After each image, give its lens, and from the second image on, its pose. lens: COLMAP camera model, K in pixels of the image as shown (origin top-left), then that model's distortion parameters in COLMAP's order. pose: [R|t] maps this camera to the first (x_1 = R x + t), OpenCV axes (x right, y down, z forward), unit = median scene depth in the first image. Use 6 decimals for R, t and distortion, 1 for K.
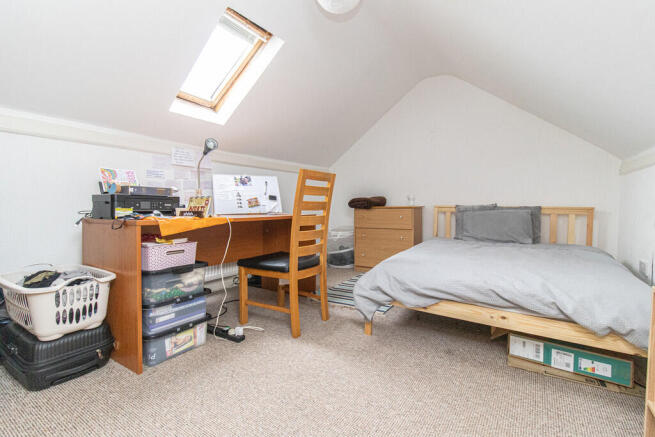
lens RADIAL K [[301.2, 0, 329.9], [0, 301.2, 216.6], [0, 0, 1]] dist [-0.004247, -0.000128]
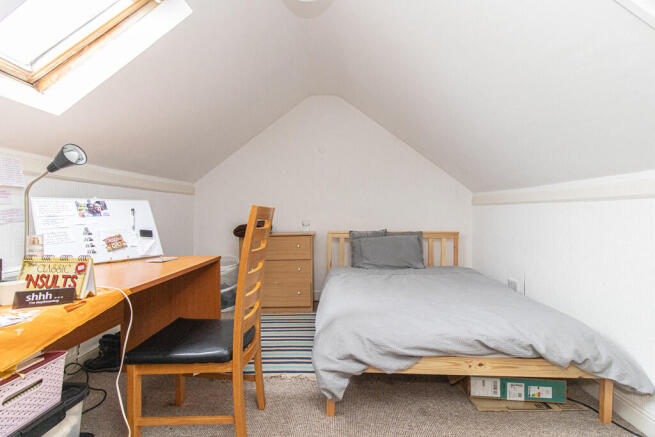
lens RADIAL K [[317.0, 0, 327.0], [0, 317.0, 219.3], [0, 0, 1]] dist [-0.004274, 0.000443]
pose [[0.863842, -0.011060, 0.503642, -0.212313], [0.026485, 0.999373, -0.023481, -0.072337], [-0.503067, 0.033622, 0.863593, 0.207107]]
